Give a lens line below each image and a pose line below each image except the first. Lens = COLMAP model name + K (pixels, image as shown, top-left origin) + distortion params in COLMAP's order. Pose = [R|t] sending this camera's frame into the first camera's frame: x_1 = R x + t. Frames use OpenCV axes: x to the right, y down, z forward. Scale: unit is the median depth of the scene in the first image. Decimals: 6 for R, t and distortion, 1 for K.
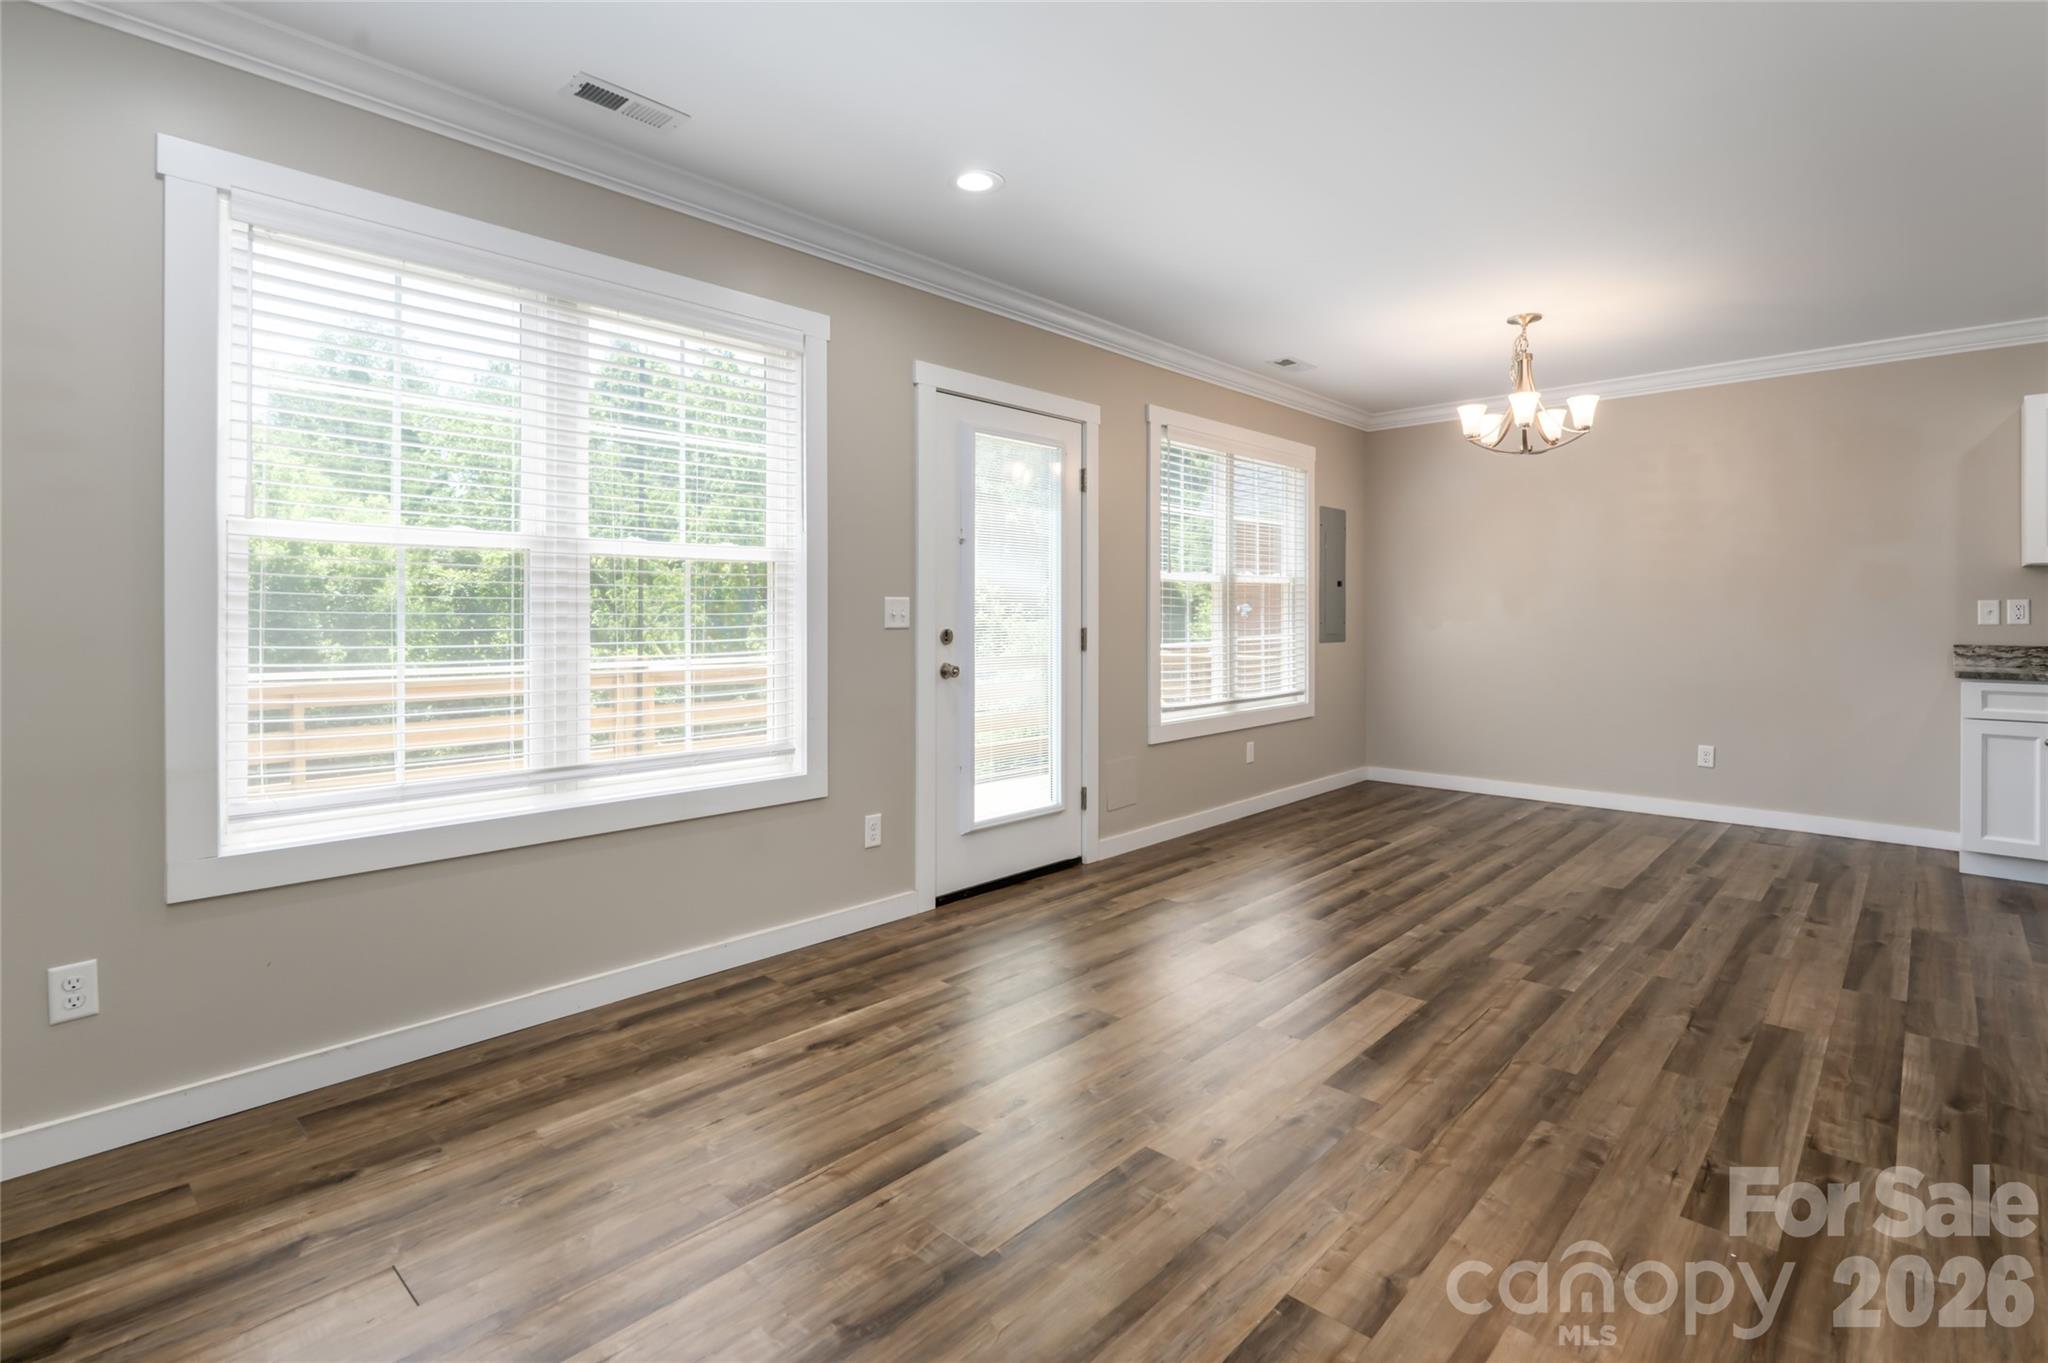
lens RADIAL K [[992.4, 0, 998.6], [0, 992.4, 611.5], [0, 0, 1]] dist [-0.000543, 0.000203]
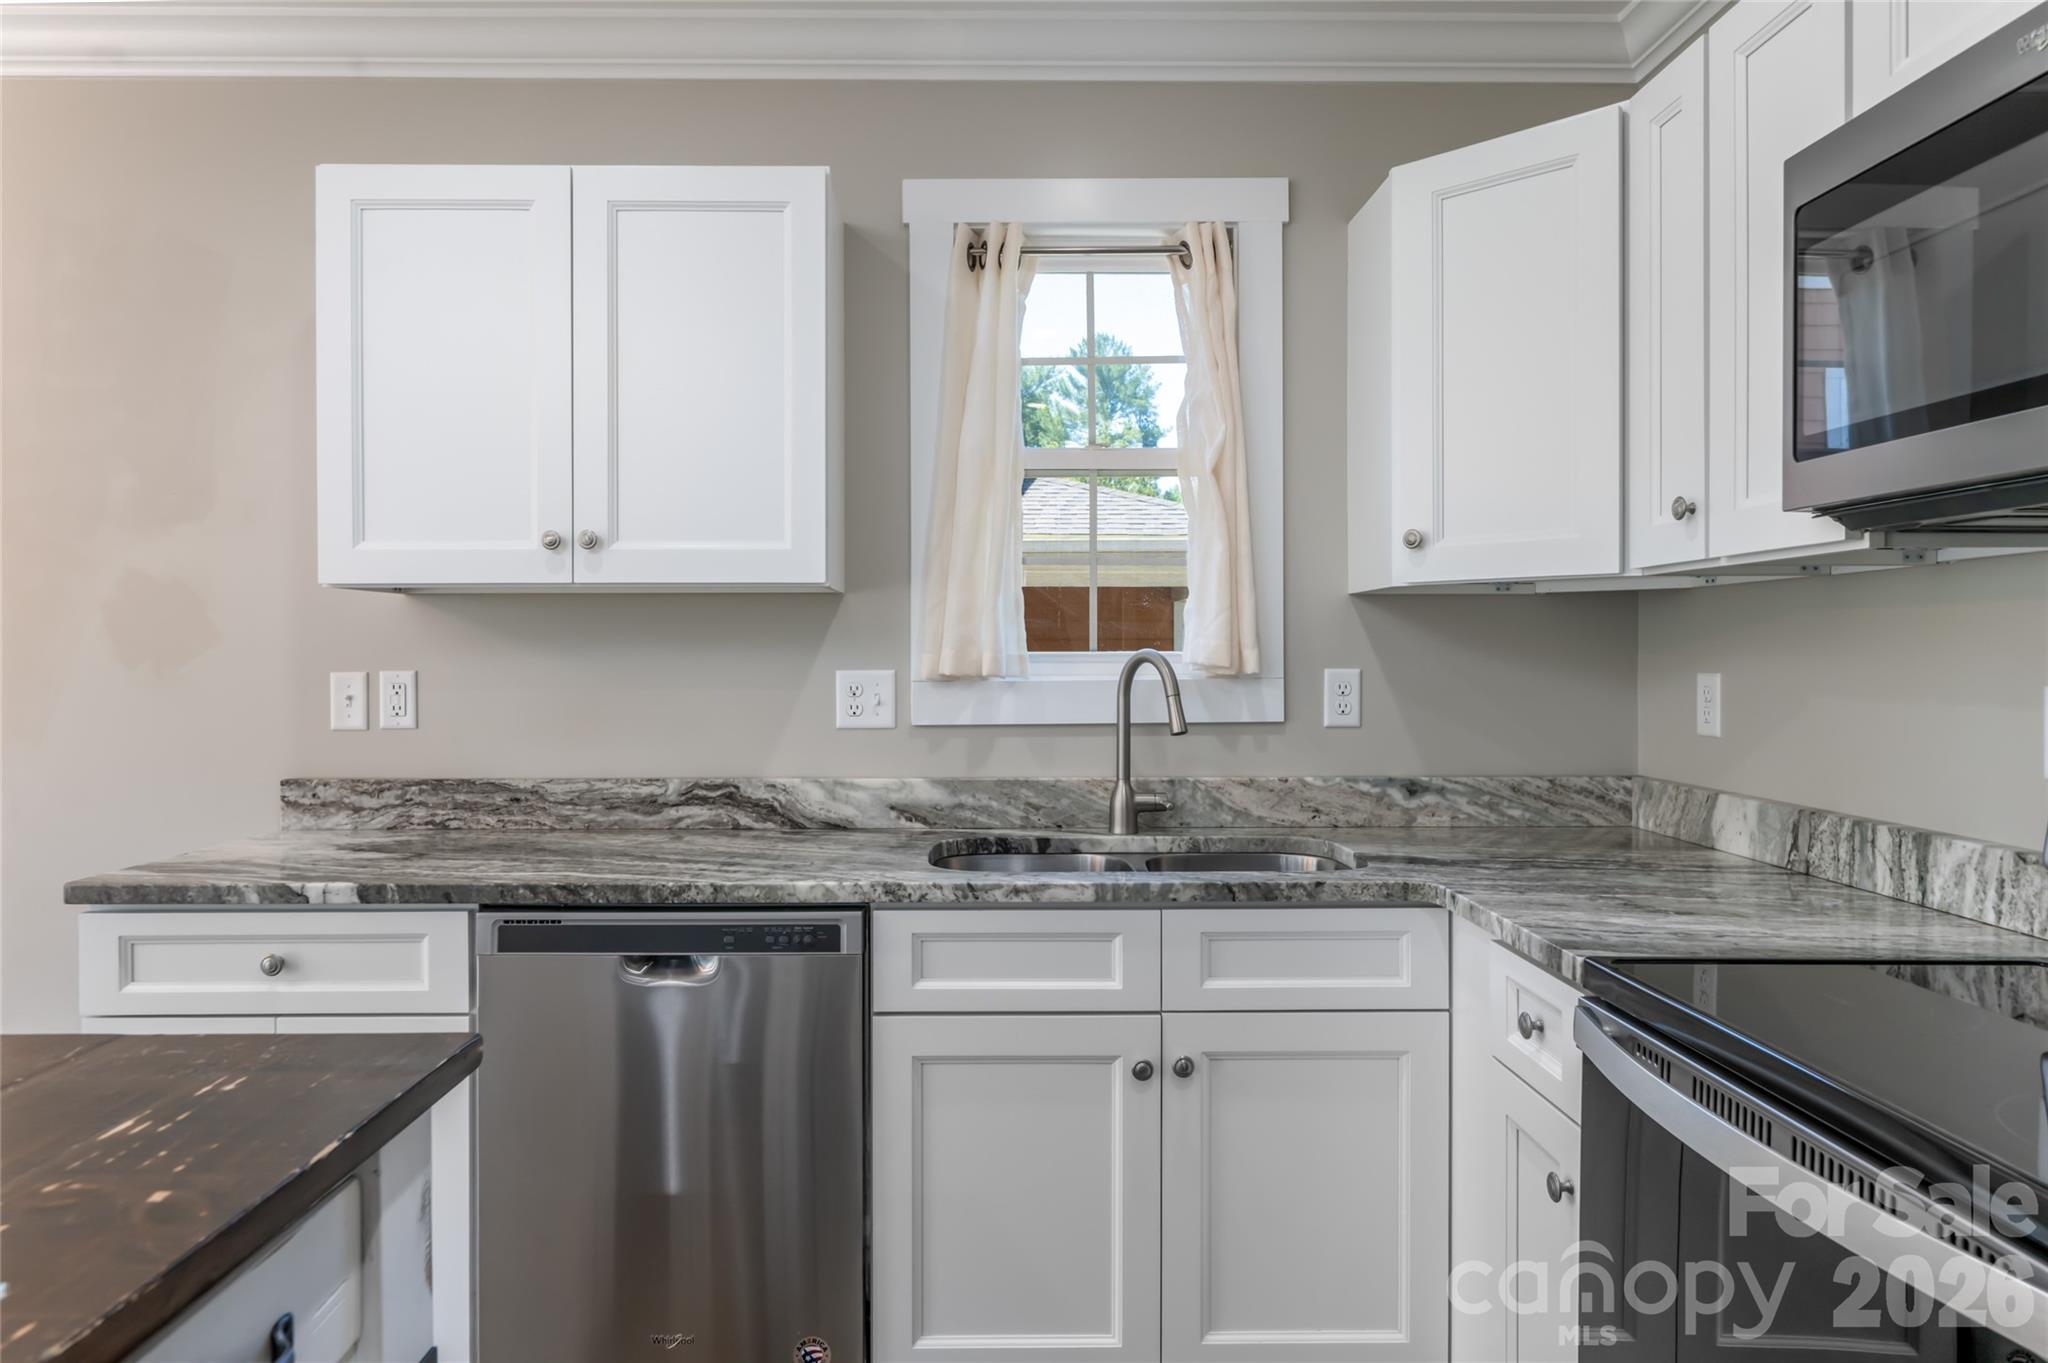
lens RADIAL K [[1299.5, 0, 1017.9], [0, 1299.5, 656.8], [0, 0, 1]] dist [-0.003554, -0.002248]
pose [[0.714639, -0.004004, 0.699482, 1.176848], [-0.000060, 0.999983, 0.005785, -0.030608], [-0.699494, -0.004176, 0.714627, 0.581369]]
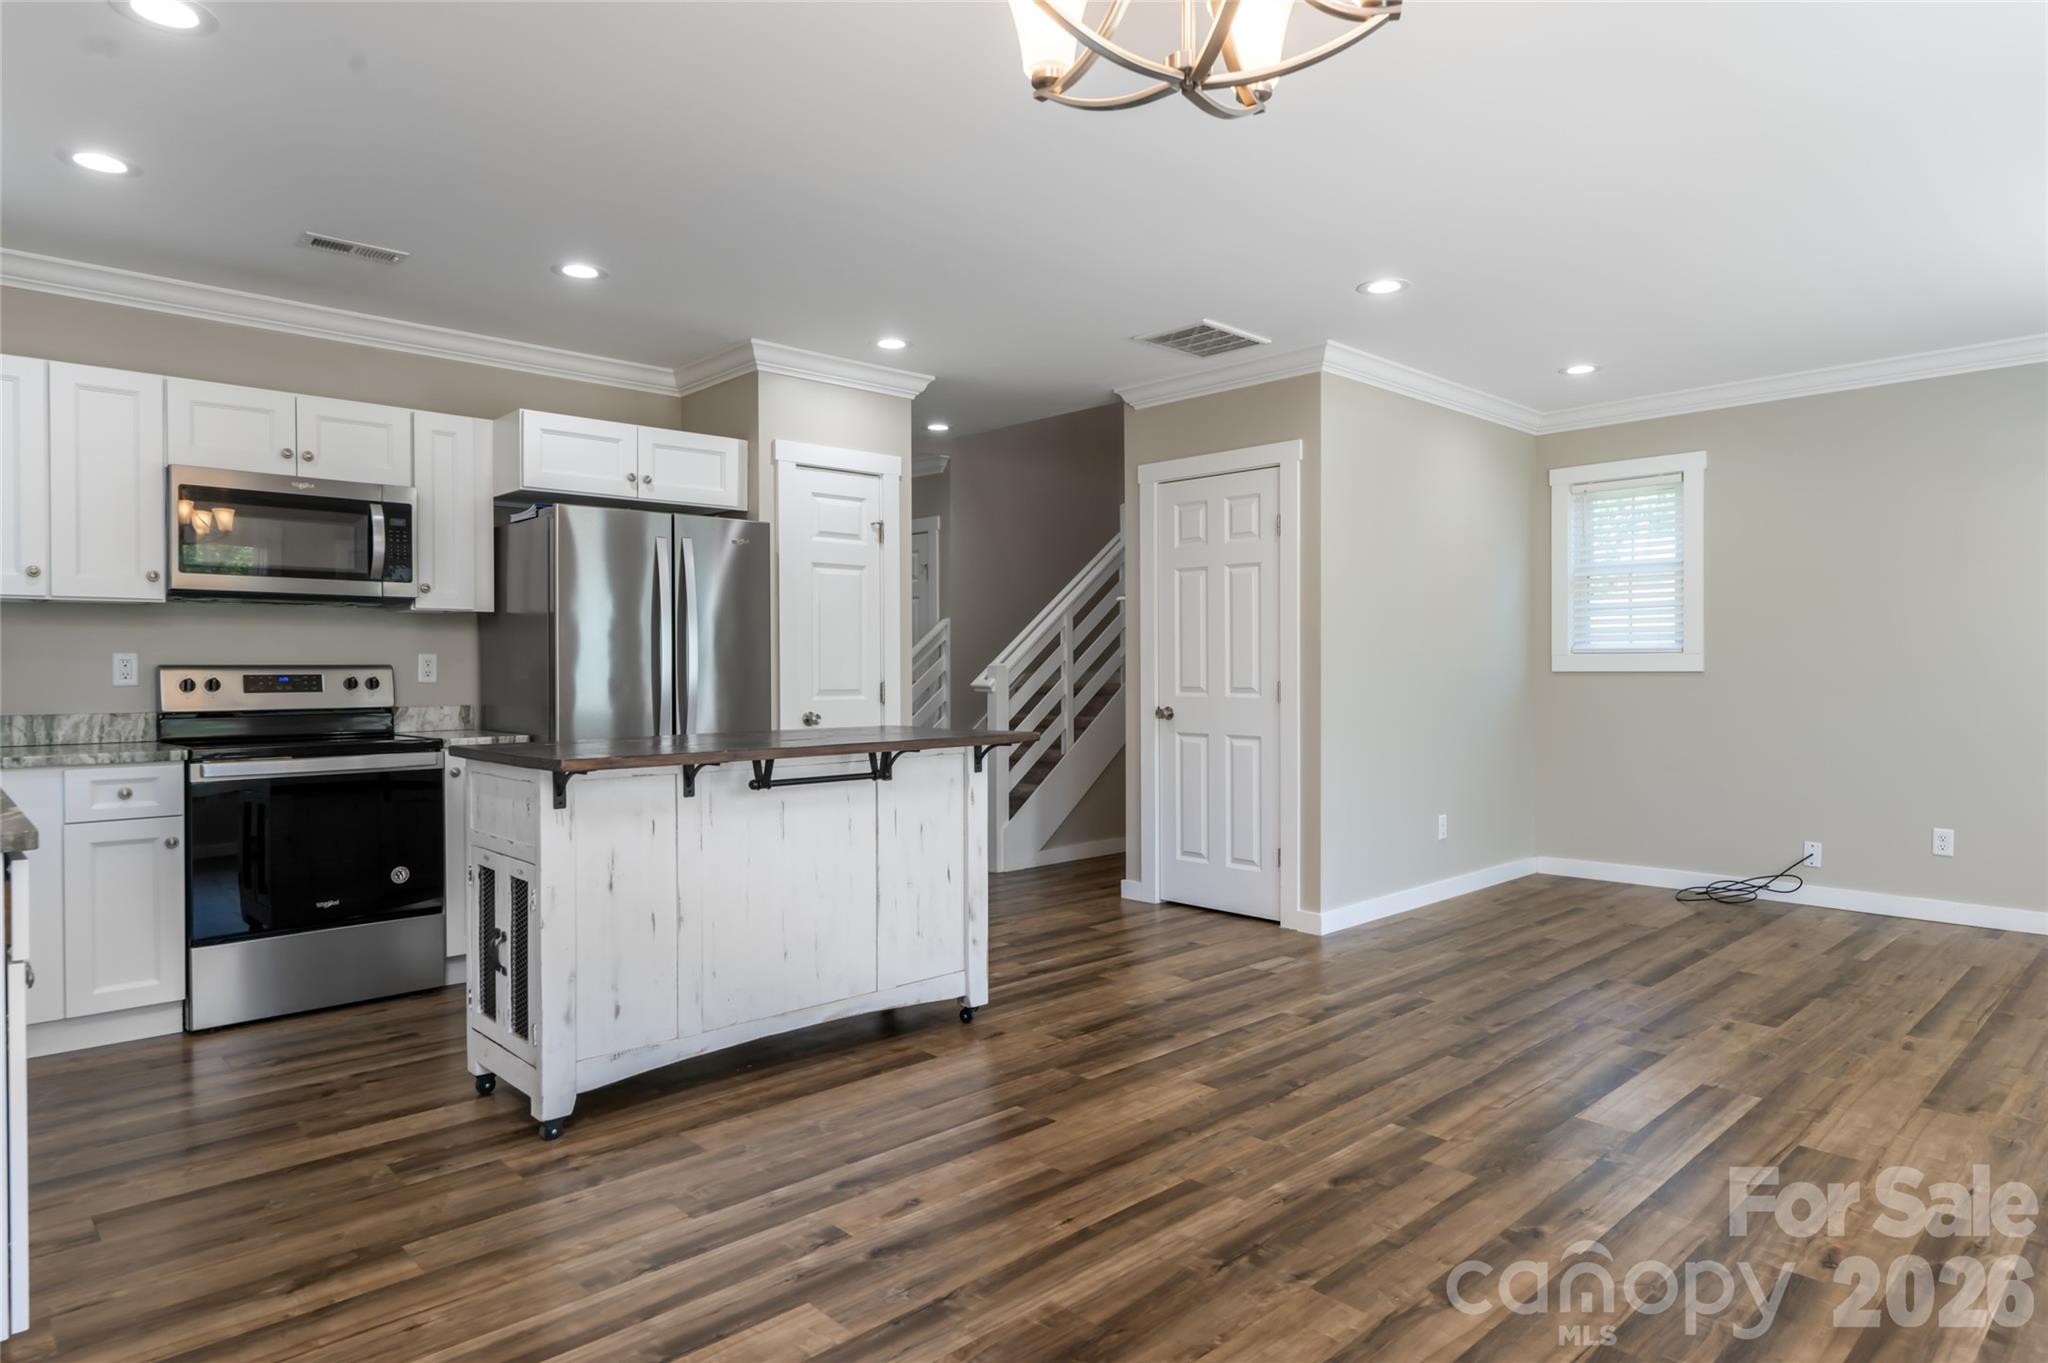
lens RADIAL K [[1173.3, 0, 999.4], [0, 1173.3, 672.2], [0, 0, 1]] dist [-0.000769, -0.001904]
pose [[-0.997975, 0.002824, 0.063553, 0.785082], [0.003061, 0.999989, 0.003643, 0.002929], [-0.063542, 0.003830, -0.997972, 1.857707]]
